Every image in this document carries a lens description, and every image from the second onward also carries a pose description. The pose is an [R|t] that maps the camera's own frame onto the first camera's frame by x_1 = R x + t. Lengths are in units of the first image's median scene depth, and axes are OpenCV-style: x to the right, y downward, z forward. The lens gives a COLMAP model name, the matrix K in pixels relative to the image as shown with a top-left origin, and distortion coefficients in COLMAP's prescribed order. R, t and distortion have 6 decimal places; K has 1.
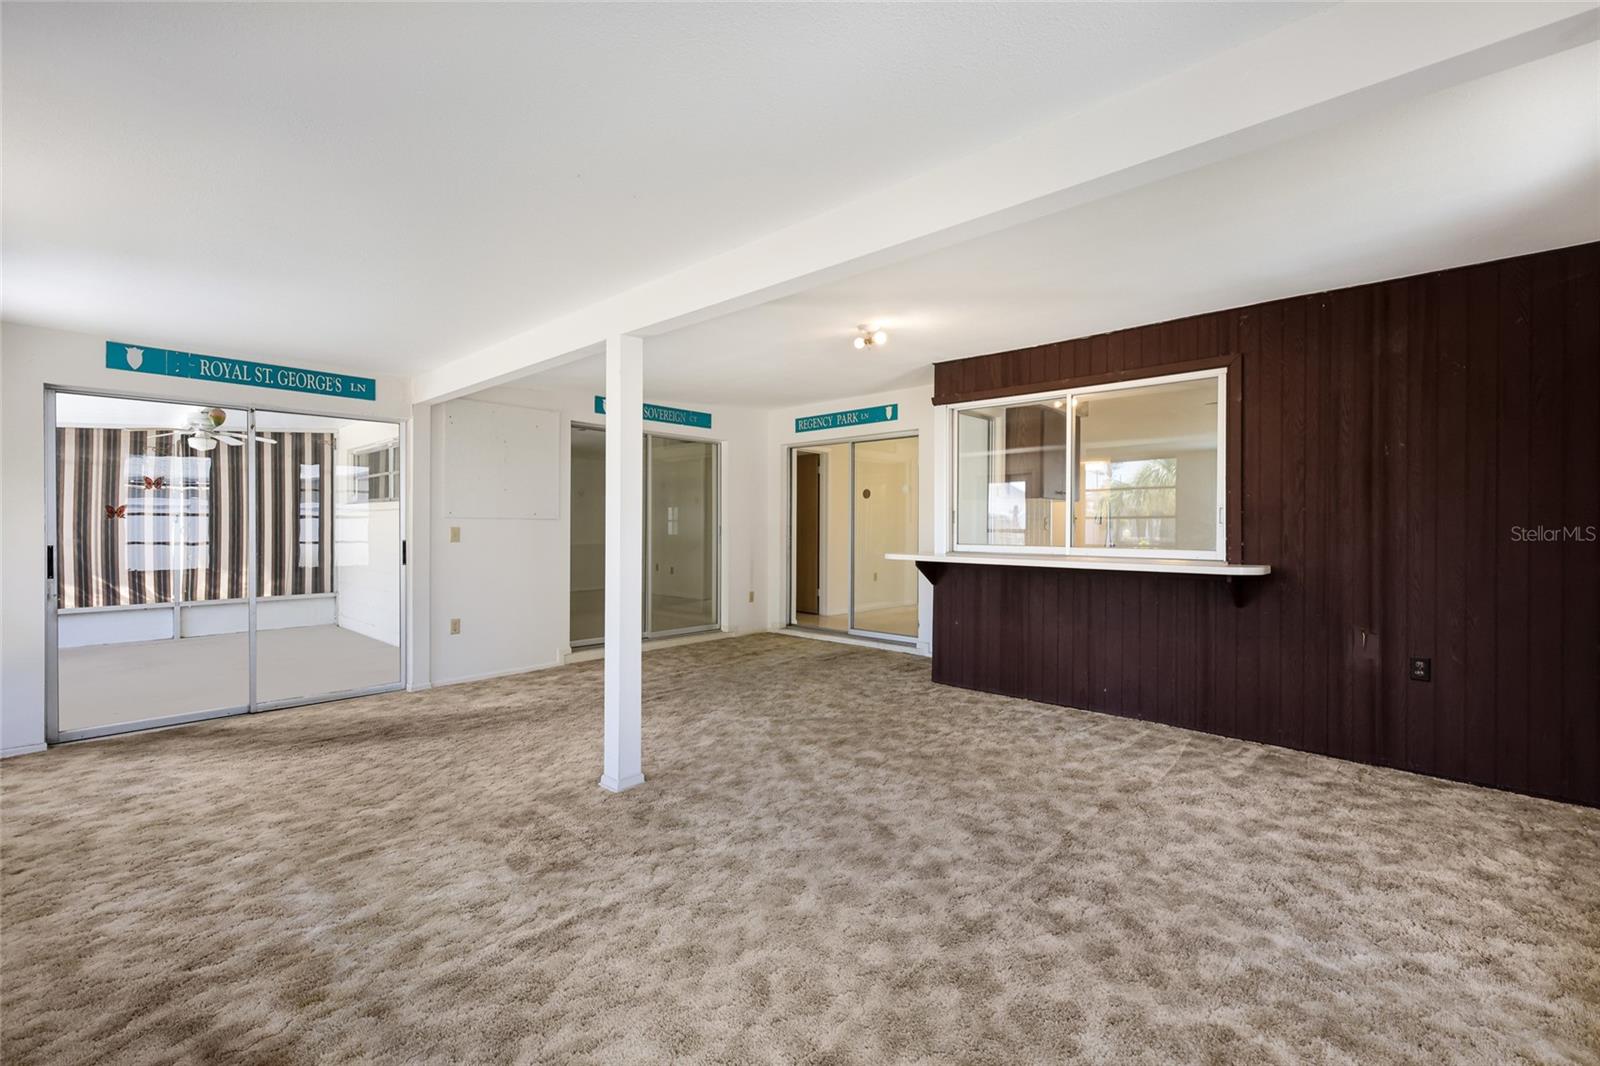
lens RADIAL K [[691.6, 0, 796.8], [0, 691.6, 529.7], [0, 0, 1]] dist [0.016112, 0.000153]
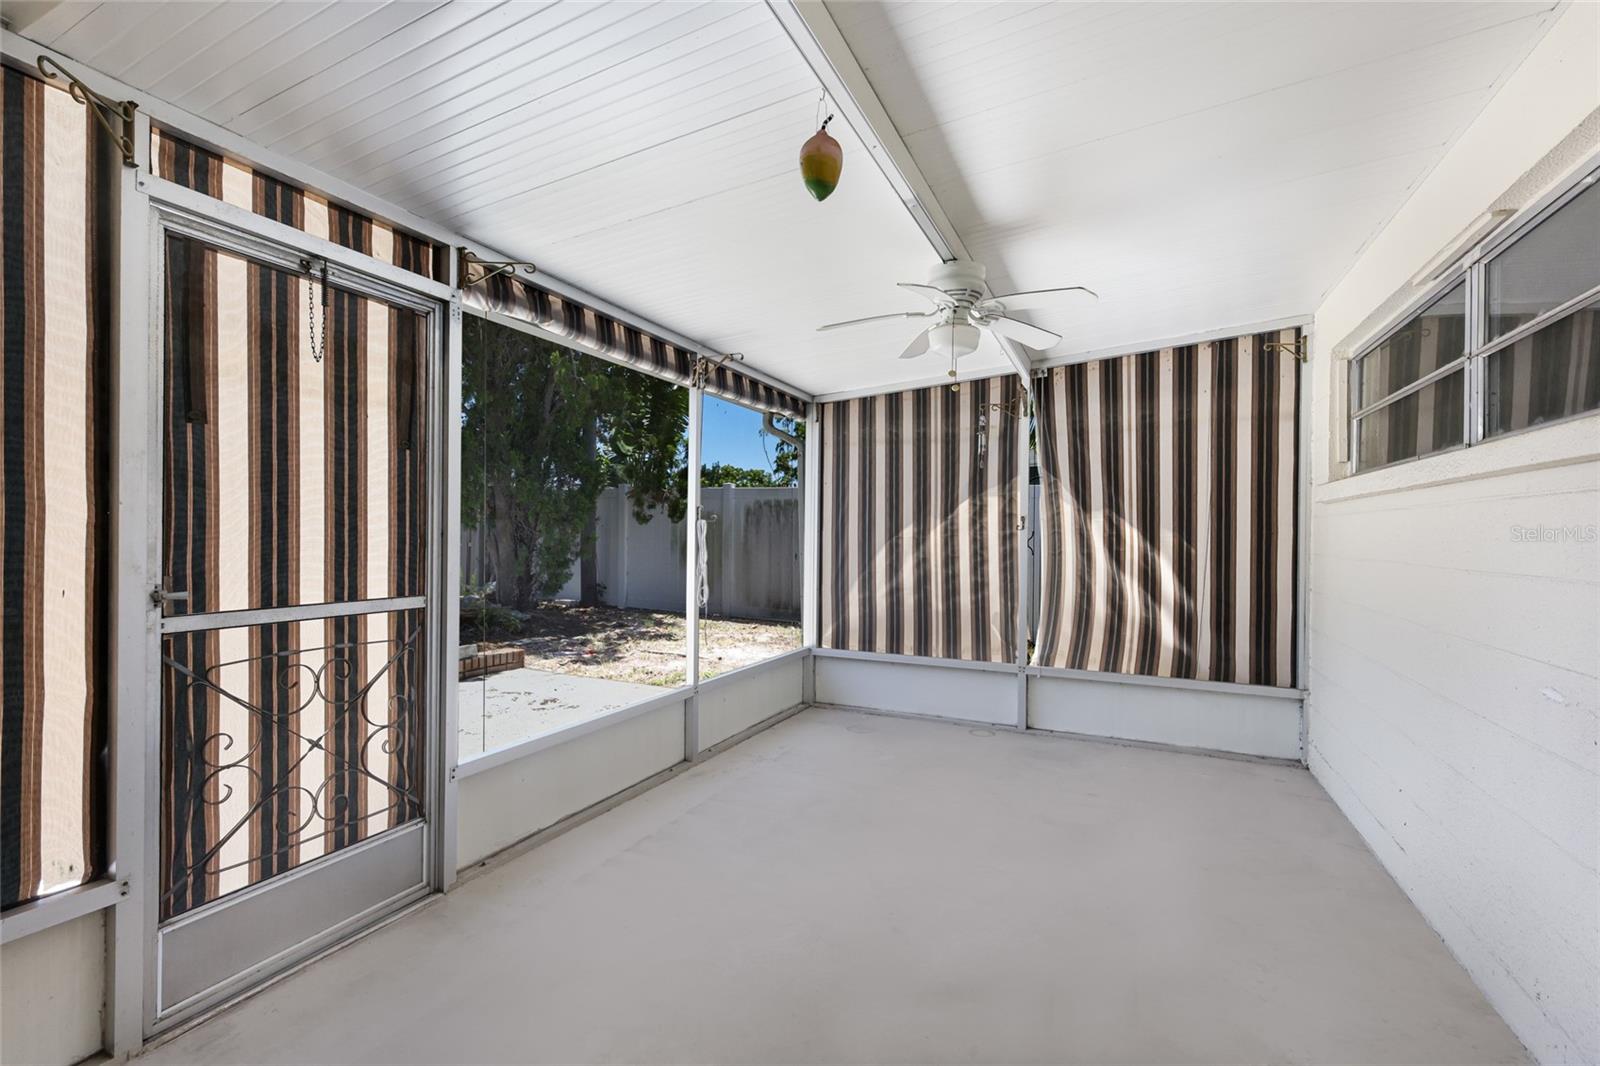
lens RADIAL K [[691.6, 0, 801.6], [0, 691.6, 530.7], [0, 0, 1]] dist [0.016112, 0.000153]
pose [[0.301053, -0.001152, -0.953607, -0.214882], [-0.010549, 0.999934, -0.004538, -0.002157], [0.953549, 0.011425, 0.301021, 0.358972]]
